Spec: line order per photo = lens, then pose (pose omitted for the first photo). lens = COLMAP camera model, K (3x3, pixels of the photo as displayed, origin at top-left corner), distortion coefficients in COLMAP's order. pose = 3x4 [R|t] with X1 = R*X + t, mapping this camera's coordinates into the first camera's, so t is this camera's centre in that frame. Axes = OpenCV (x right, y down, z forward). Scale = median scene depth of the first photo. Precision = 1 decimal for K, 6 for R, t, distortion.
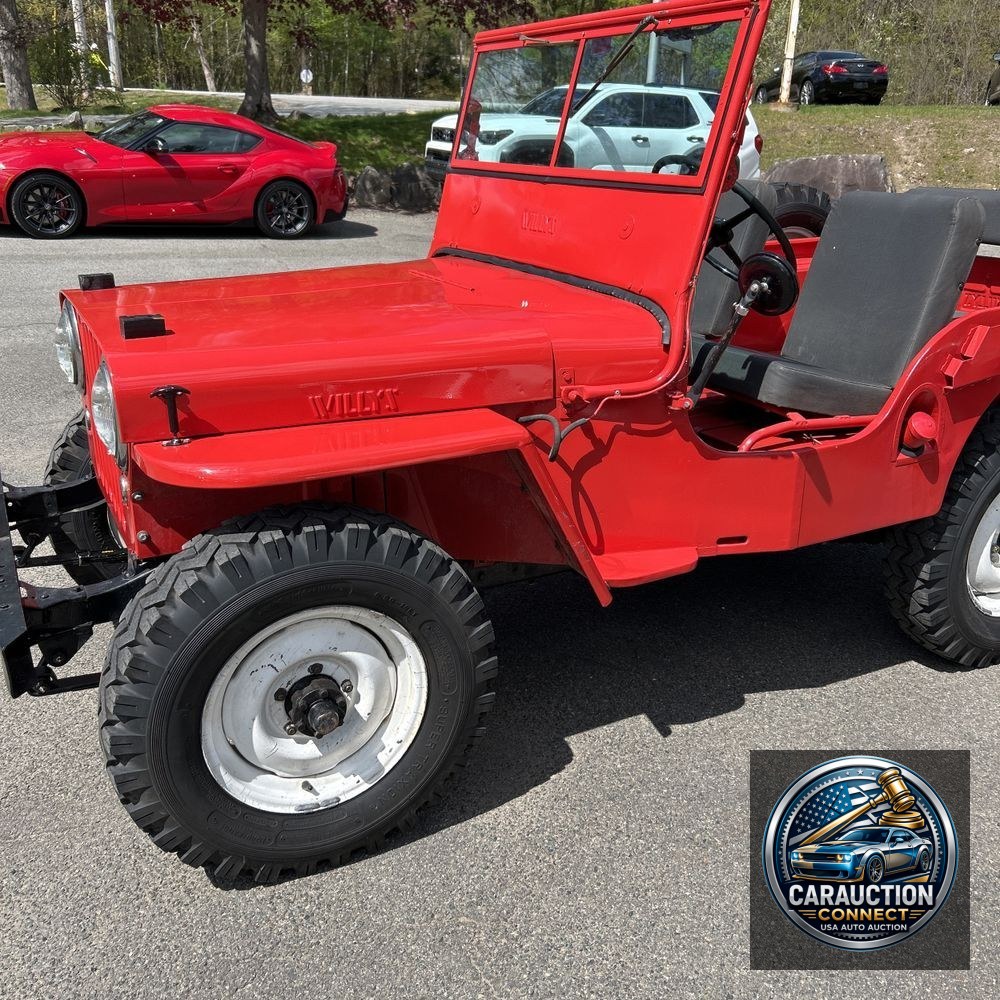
lens RADIAL K [[1017.3, 0, 503.5], [0, 1017.3, 505.2], [0, 0, 1]] dist [0.021918, 0.000000]
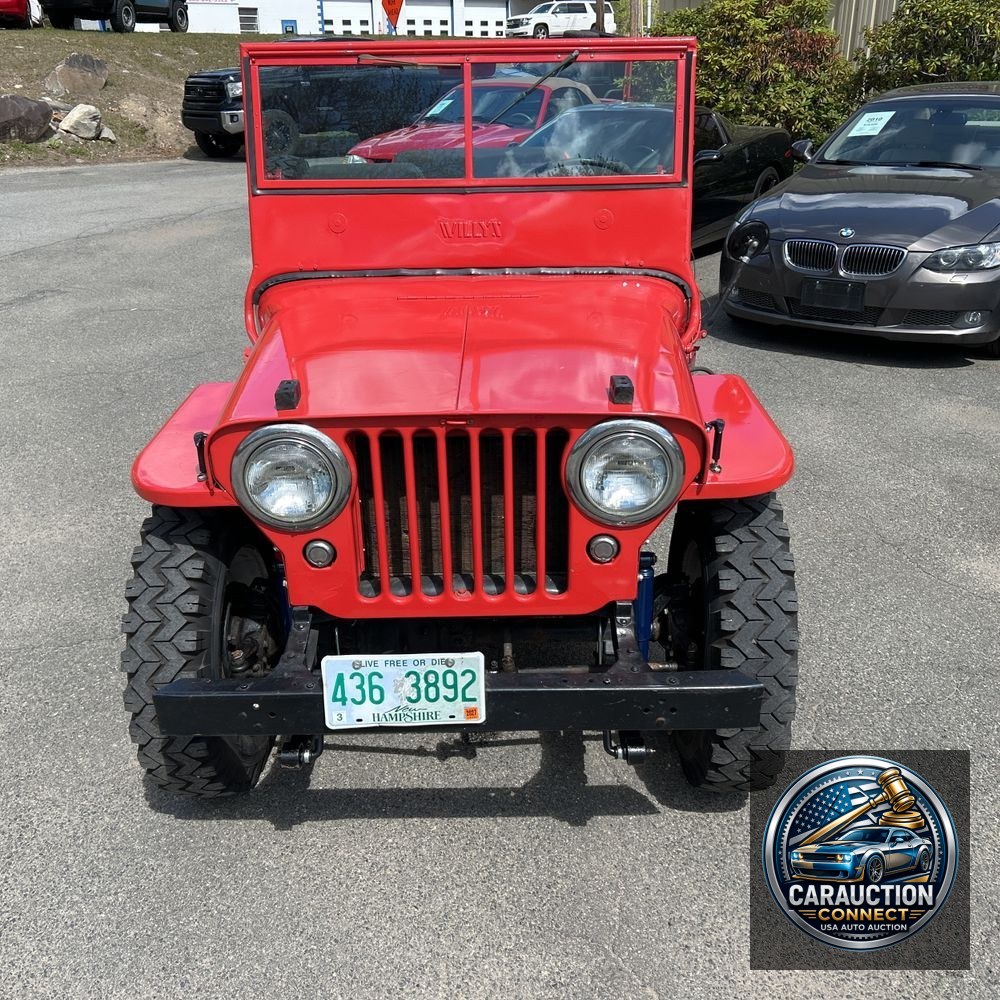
lens RADIAL K [[1017.3, 0, 496.8], [0, 1017.3, 506.4], [0, 0, 1]] dist [0.021918, 0.000000]
pose [[0.463080, -0.393029, 0.794409, -1.031408], [0.326458, 0.908925, 0.259384, -0.301938], [-0.824003, 0.139226, 0.549213, 0.431159]]
